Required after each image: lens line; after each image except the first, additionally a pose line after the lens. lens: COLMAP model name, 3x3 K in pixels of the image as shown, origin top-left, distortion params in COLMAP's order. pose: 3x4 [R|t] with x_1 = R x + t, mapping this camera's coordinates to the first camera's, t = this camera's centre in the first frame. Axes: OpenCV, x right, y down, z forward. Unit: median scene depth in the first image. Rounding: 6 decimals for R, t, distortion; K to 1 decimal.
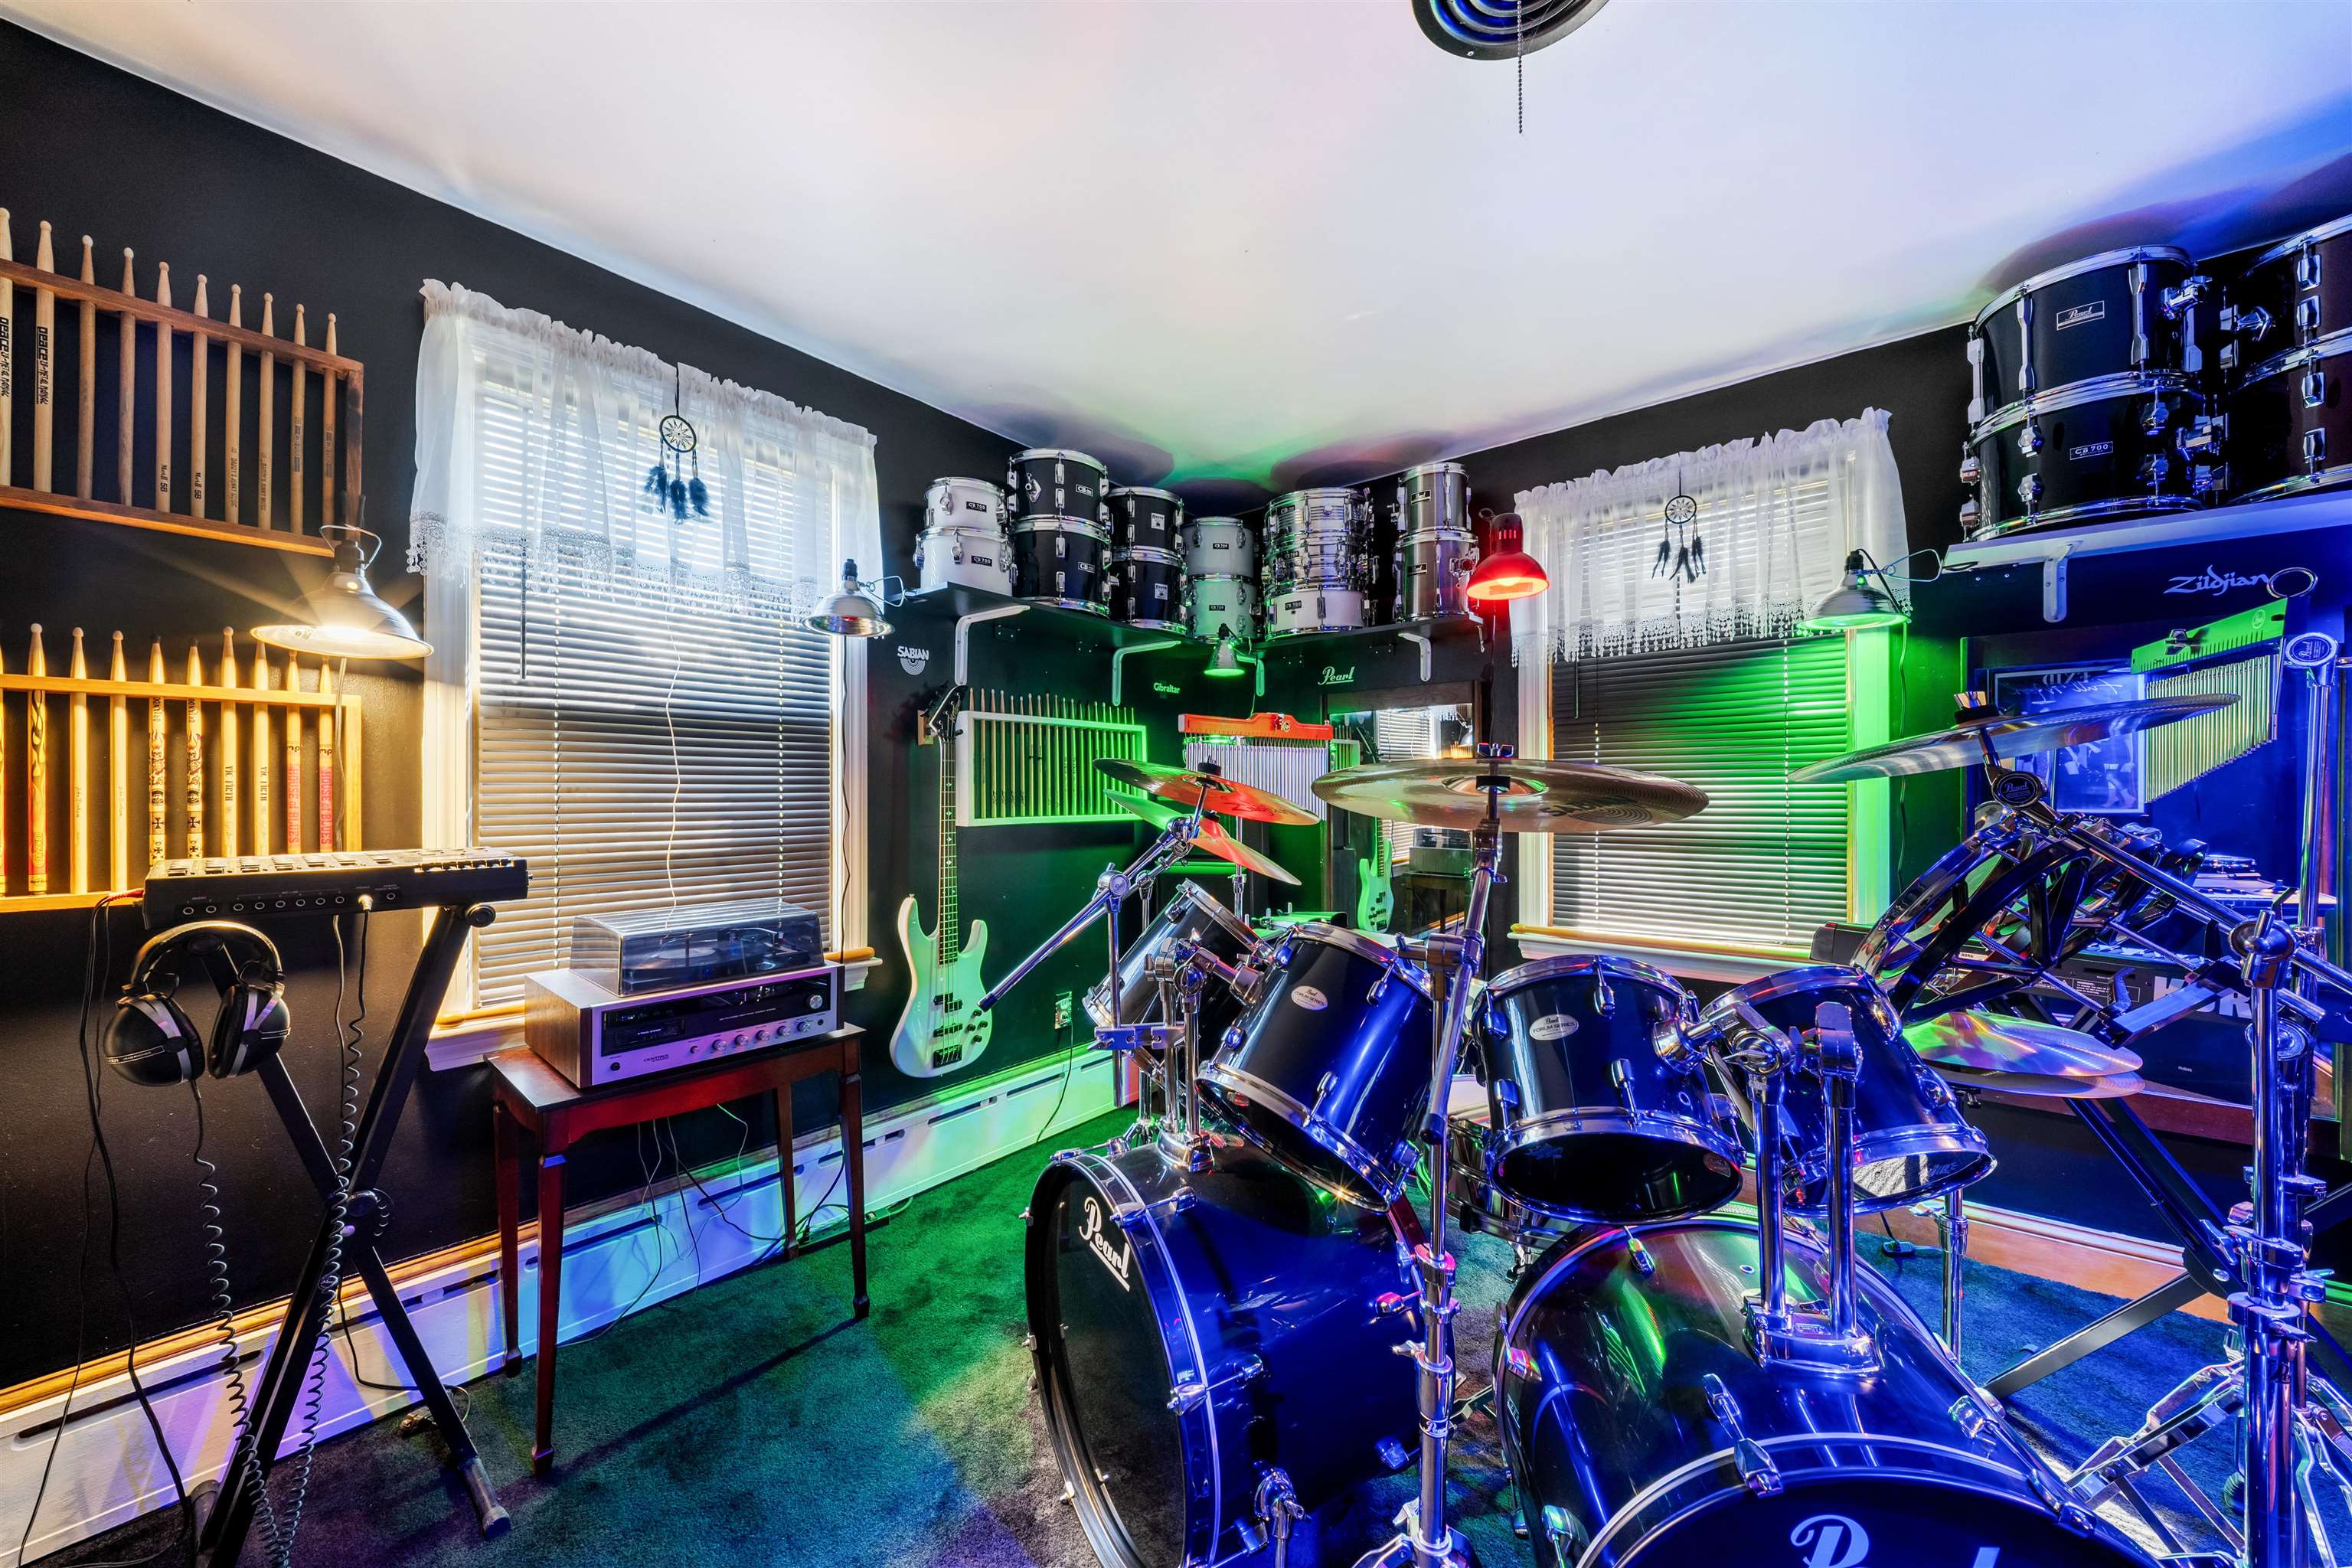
lens RADIAL K [[824.5, 0, 1180.4], [0, 824.5, 780.7], [0, 0, 1]] dist [0.010891, -0.007826]
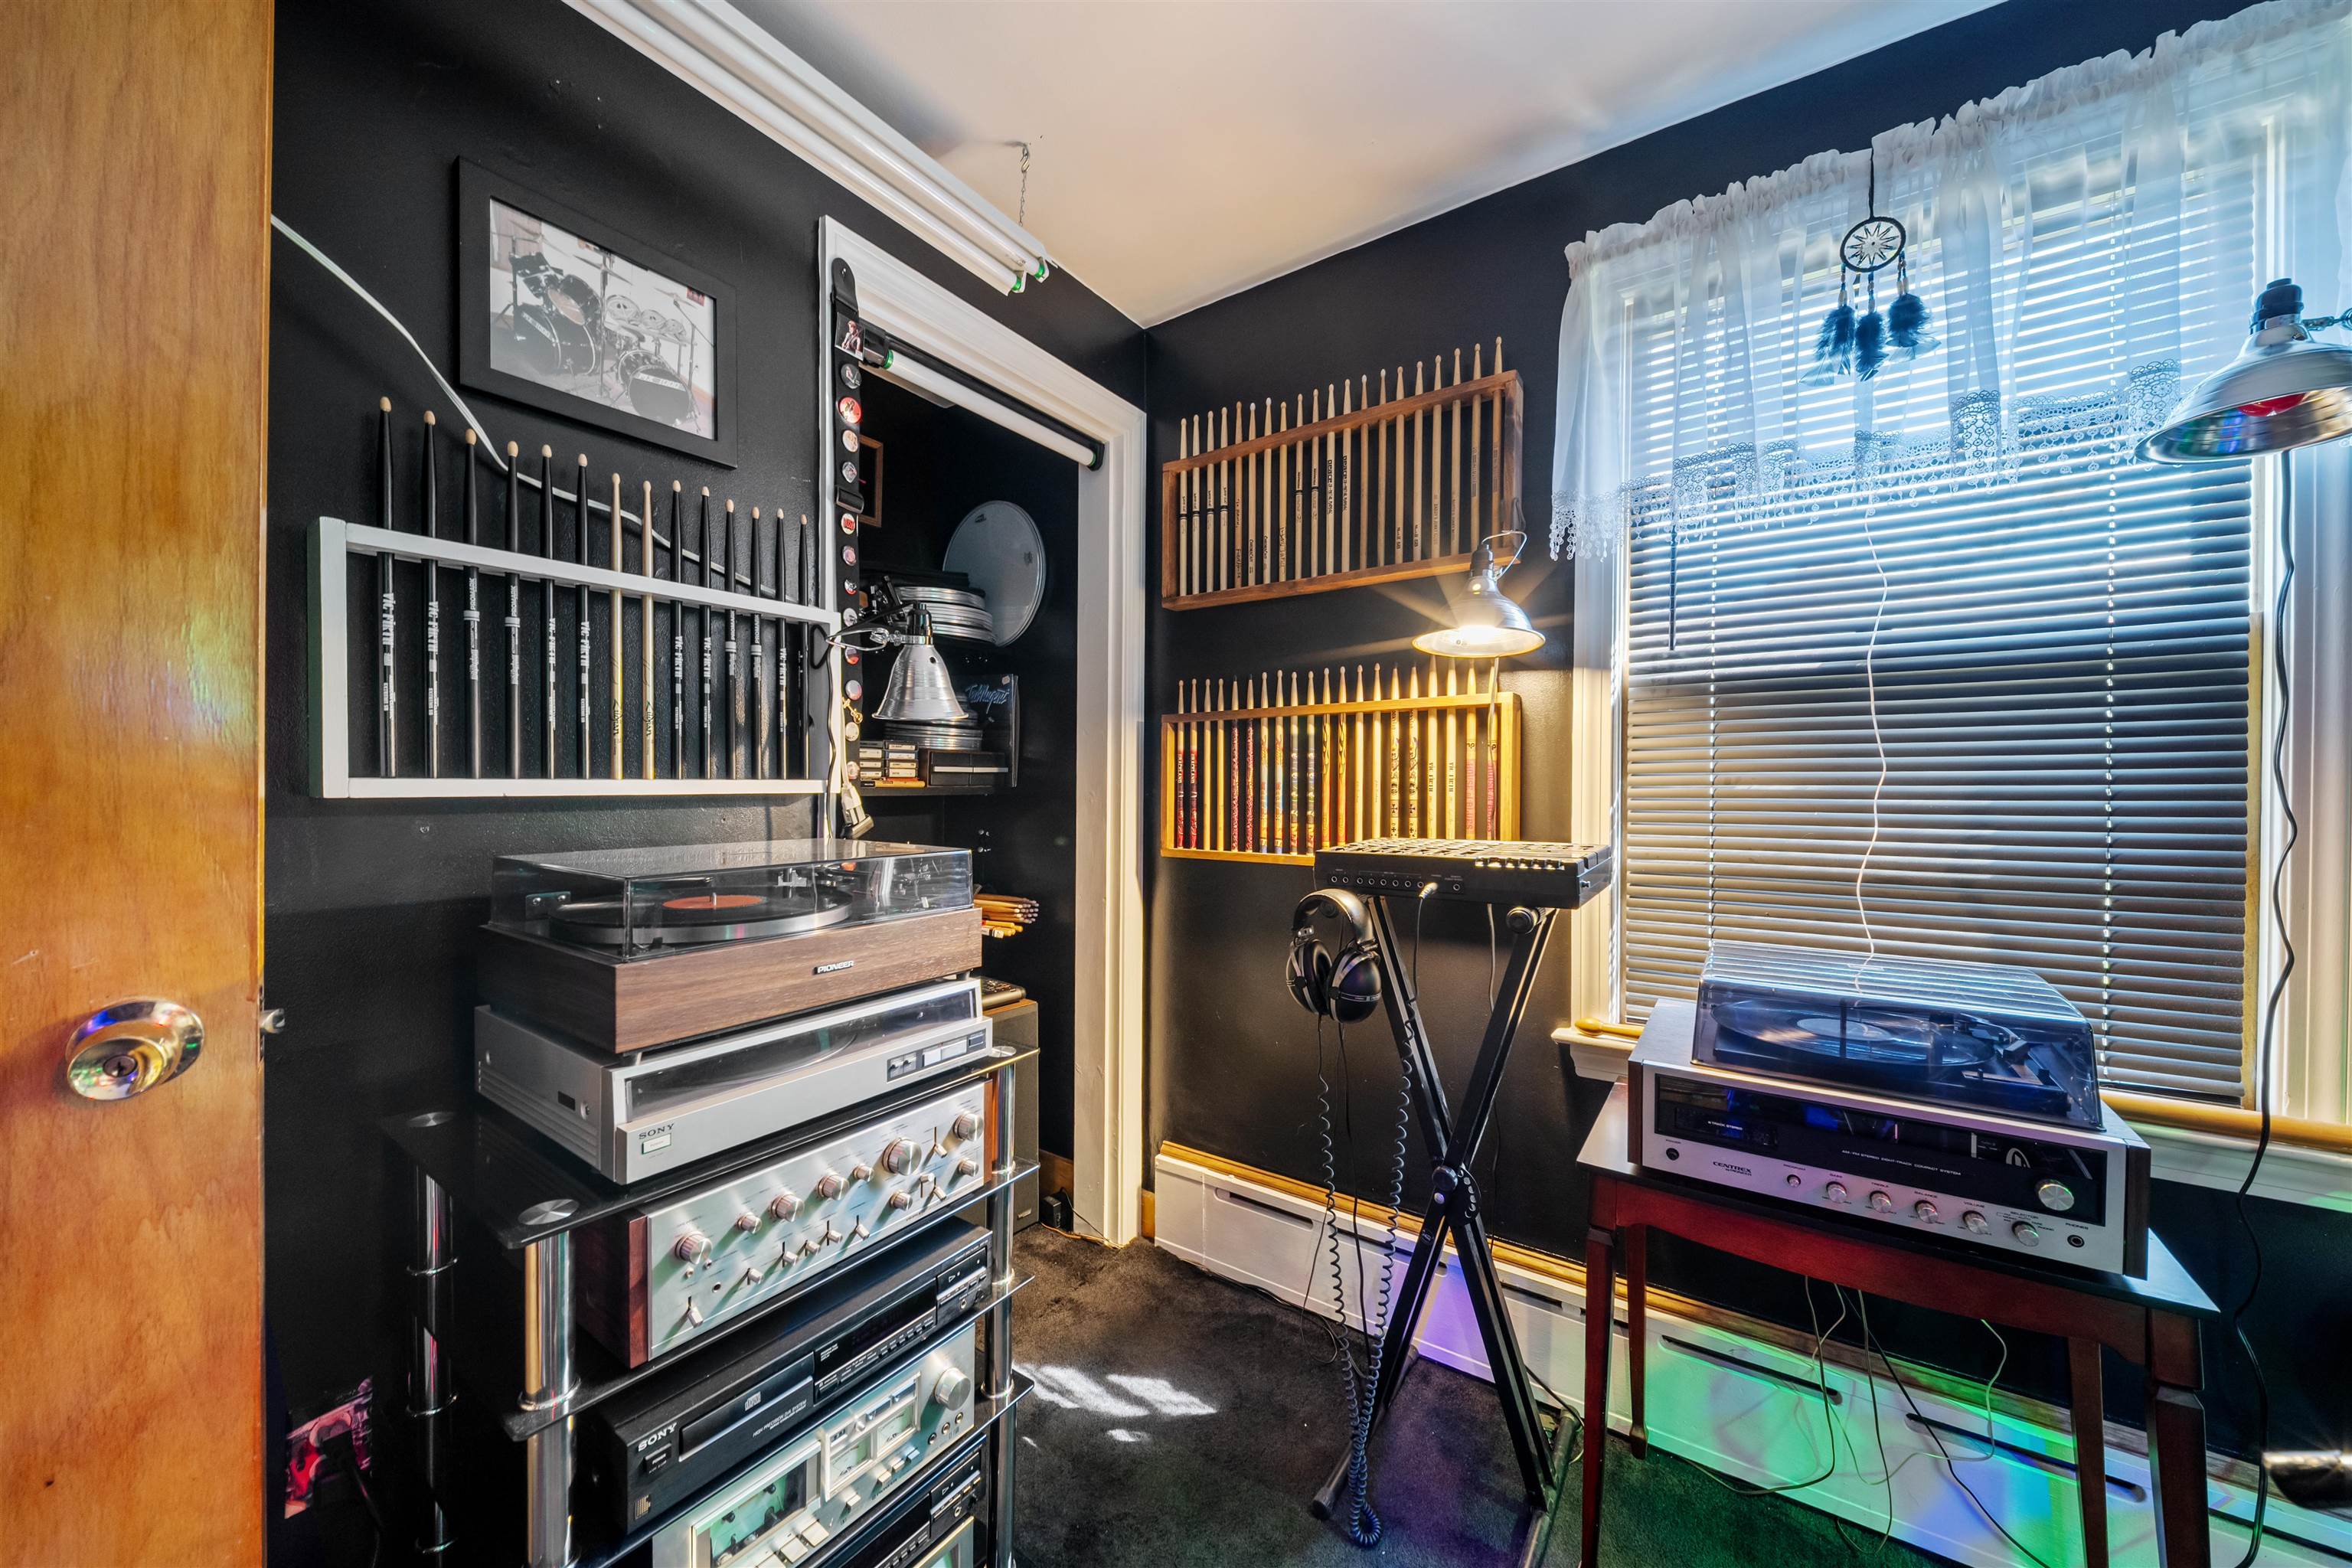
lens RADIAL K [[831.3, 0, 1179.7], [0, 831.3, 797.1], [0, 0, 1]] dist [-0.011002, -0.000016]
pose [[0.077305, 0.010216, -0.996955, 0.012246], [0.012772, 0.999855, 0.011236, 0.010898], [0.996926, -0.013602, 0.077163, 0.412411]]
